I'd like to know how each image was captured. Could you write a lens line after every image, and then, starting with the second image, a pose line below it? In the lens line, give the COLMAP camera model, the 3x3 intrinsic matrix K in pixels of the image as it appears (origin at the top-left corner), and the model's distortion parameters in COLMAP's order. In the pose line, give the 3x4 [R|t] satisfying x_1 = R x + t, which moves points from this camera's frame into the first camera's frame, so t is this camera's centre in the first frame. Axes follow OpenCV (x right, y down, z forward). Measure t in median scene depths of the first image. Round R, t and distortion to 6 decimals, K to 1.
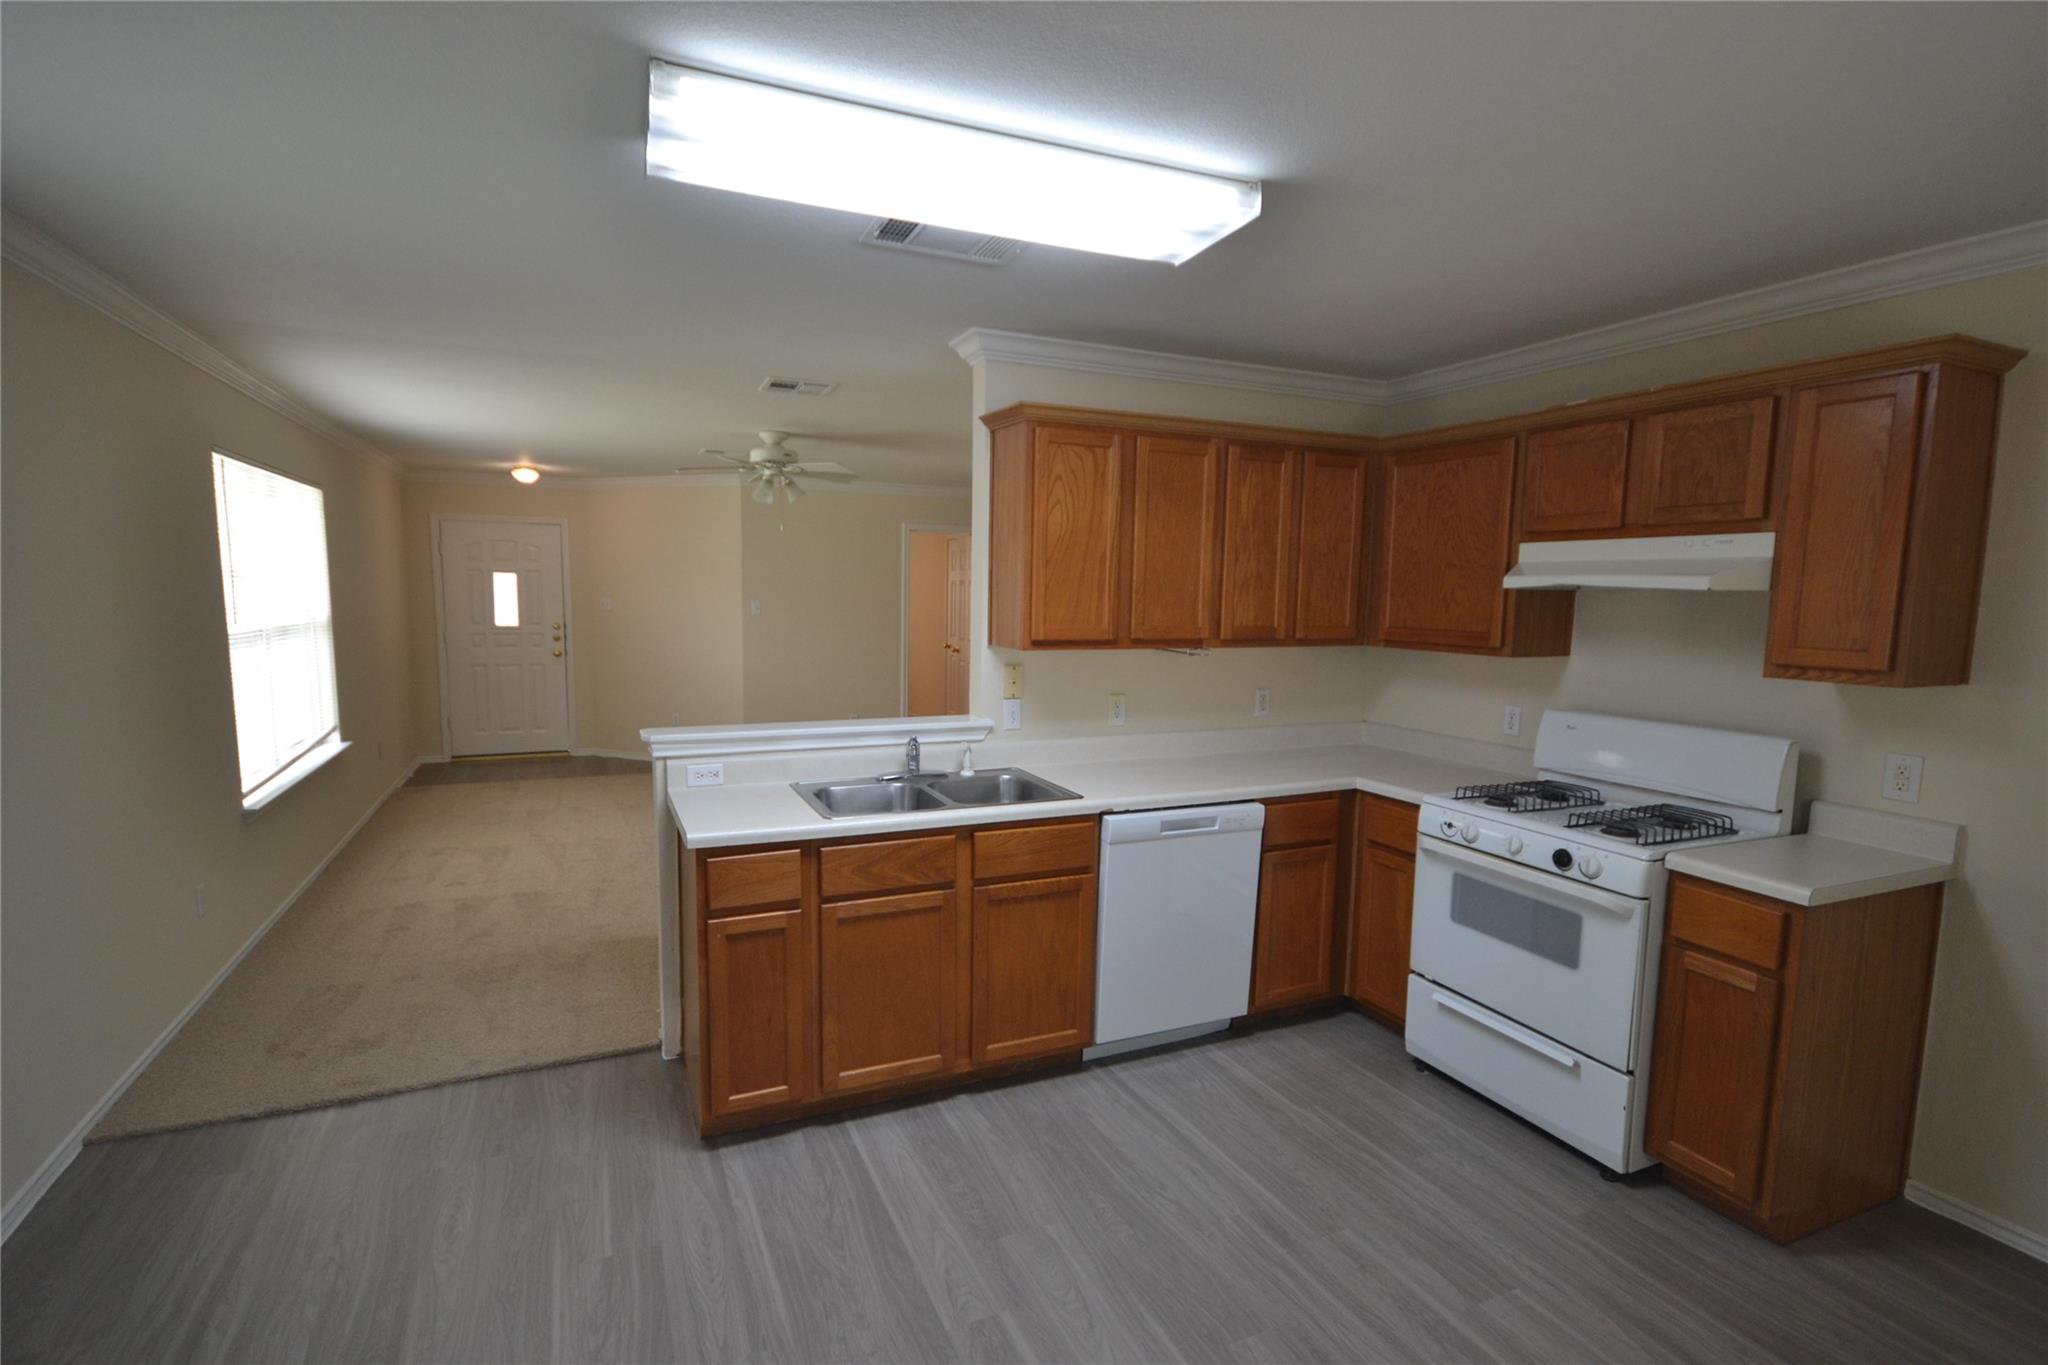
lens RADIAL K [[973.1, 0, 1026.3], [0, 973.1, 699.1], [0, 0, 1]] dist [0.012009, -0.003548]
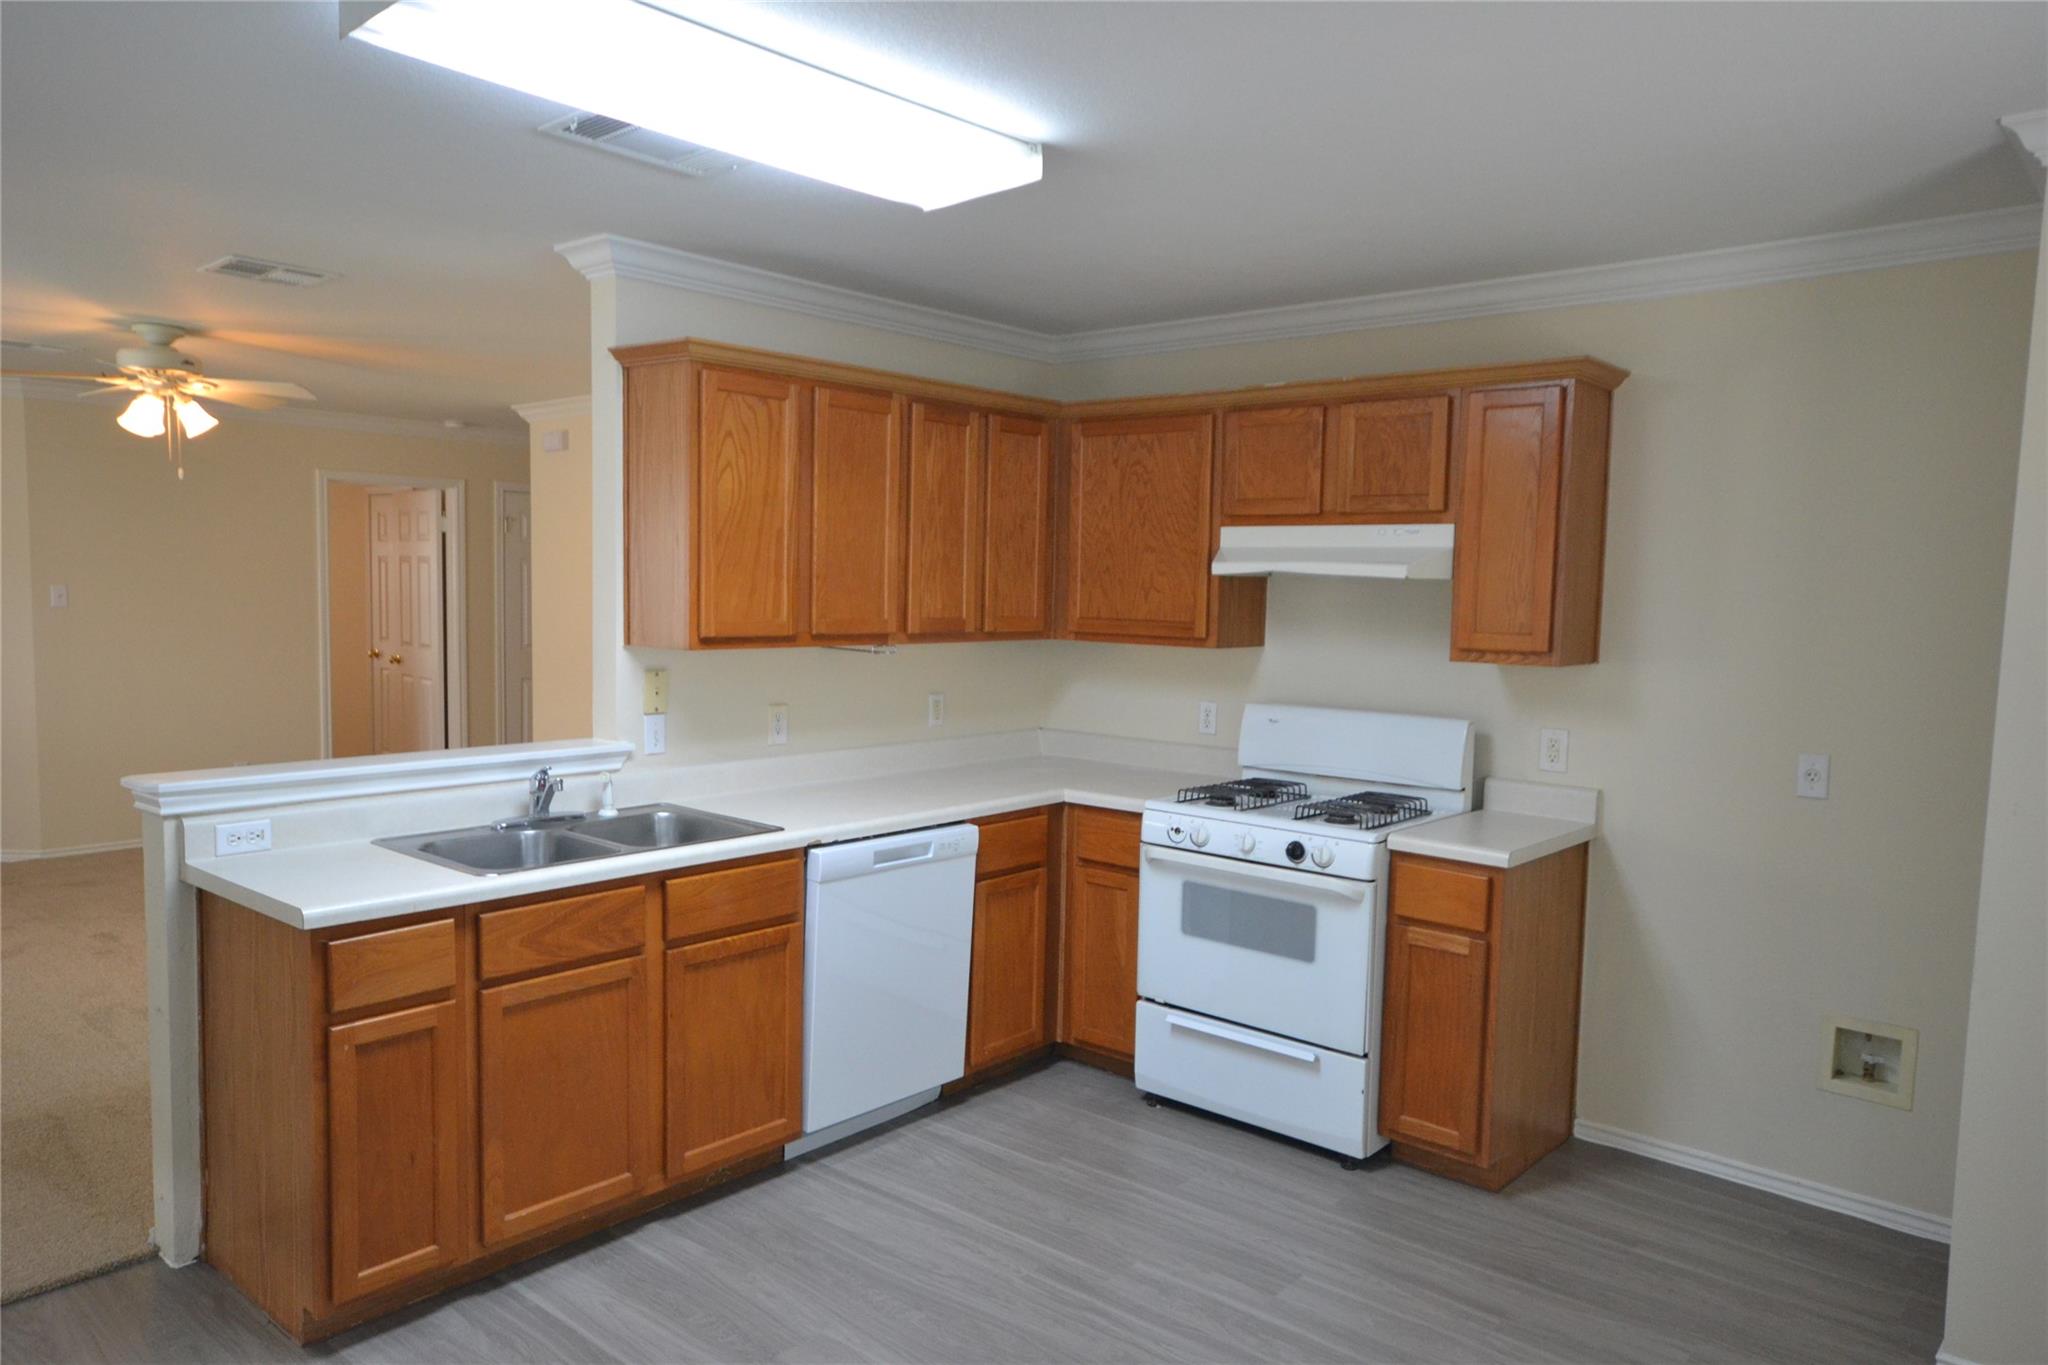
lens RADIAL K [[1387.9, 0, 1017.1], [0, 1387.9, 697.4], [0, 0, 1]] dist [0.024701, 0.018708]
pose [[0.908938, -0.031893, 0.415710, -0.242171], [0.040599, 0.999102, -0.012120, 0.013057], [-0.414951, 0.027894, 0.909416, -0.136597]]
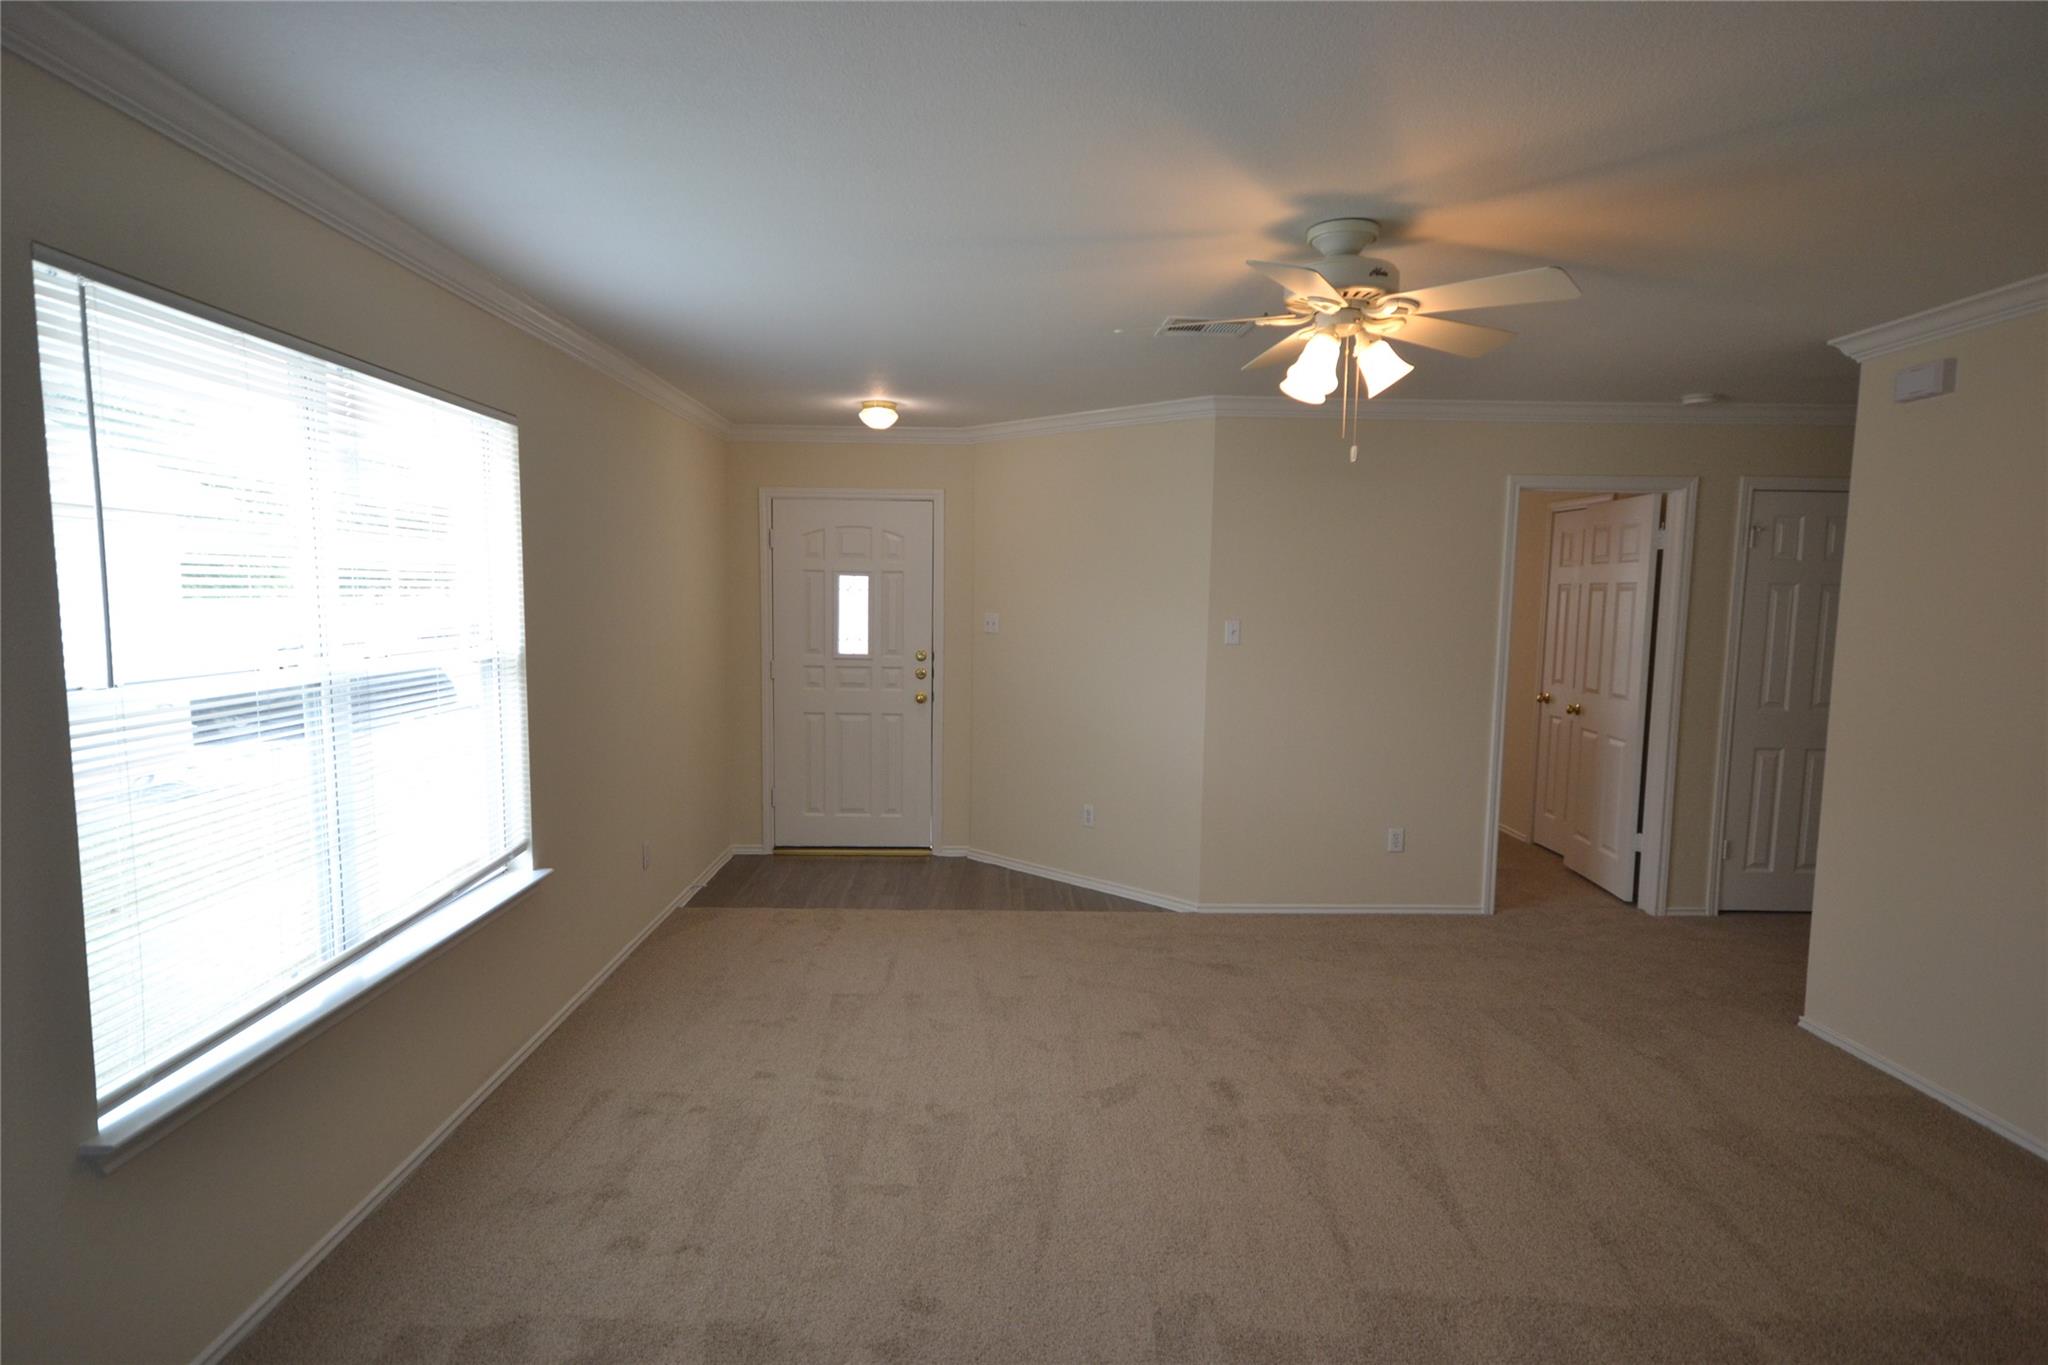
lens RADIAL K [[1077.7, 0, 1024.6], [0, 1077.7, 701.5], [0, 0, 1]] dist [0.006512, 0.000297]
pose [[0.919719, 0.037270, -0.390803, -0.345764], [-0.043606, 0.999022, -0.007347, -0.107261], [0.390147, 0.023798, 0.920445, 0.930955]]
